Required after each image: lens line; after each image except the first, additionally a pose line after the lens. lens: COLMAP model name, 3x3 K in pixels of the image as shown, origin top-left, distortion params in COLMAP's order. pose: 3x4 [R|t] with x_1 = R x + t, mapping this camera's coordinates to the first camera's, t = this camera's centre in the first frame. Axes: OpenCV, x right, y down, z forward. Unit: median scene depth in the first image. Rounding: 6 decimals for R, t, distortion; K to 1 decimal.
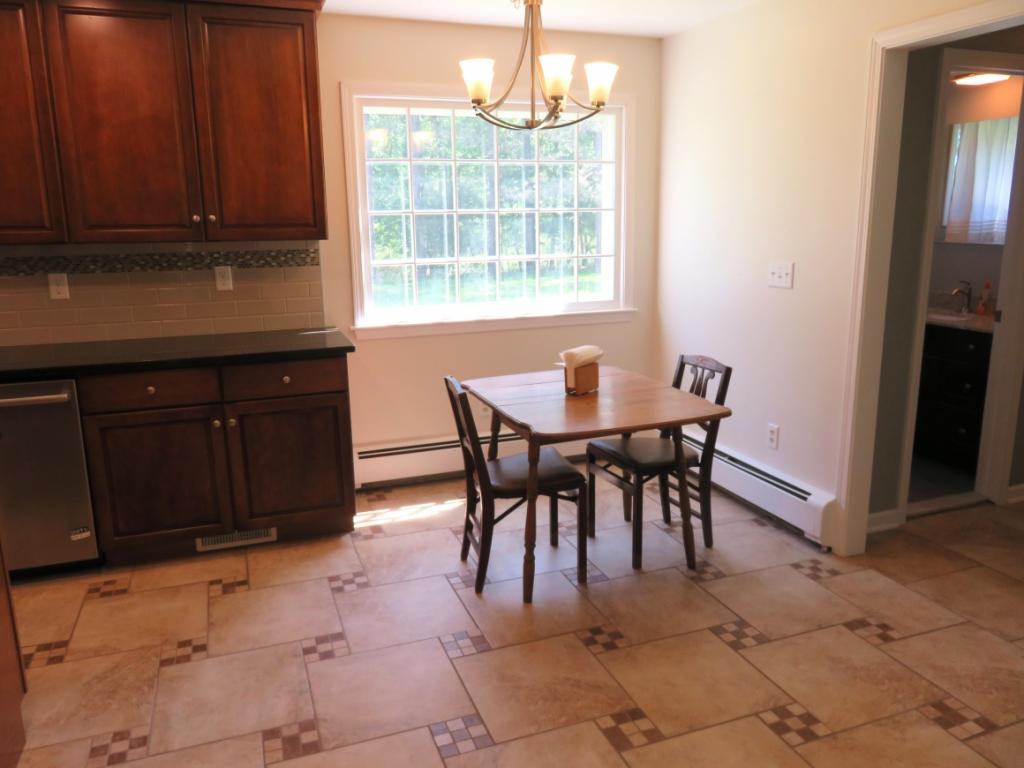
lens RADIAL K [[760.4, 0, 512.0], [0, 760.4, 384.0], [0, 0, 1]] dist [0.000300, 0.004412]
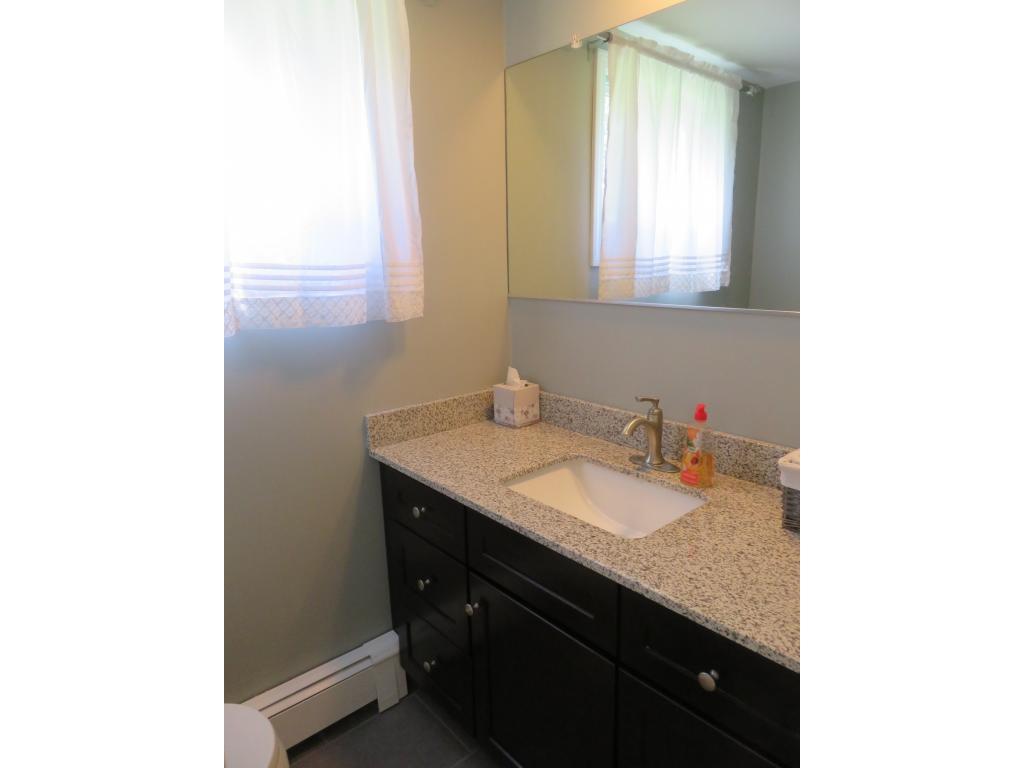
lens RADIAL K [[583.5, 0, 512.0], [0, 583.5, 384.0], [0, 0, 1]] dist [0.000914, 0.000351]
pose [[0.932917, -0.072763, 0.352663, 0.360294], [0.074100, 0.997203, 0.009727, -0.132519], [-0.352385, 0.017058, 0.935700, 0.634293]]
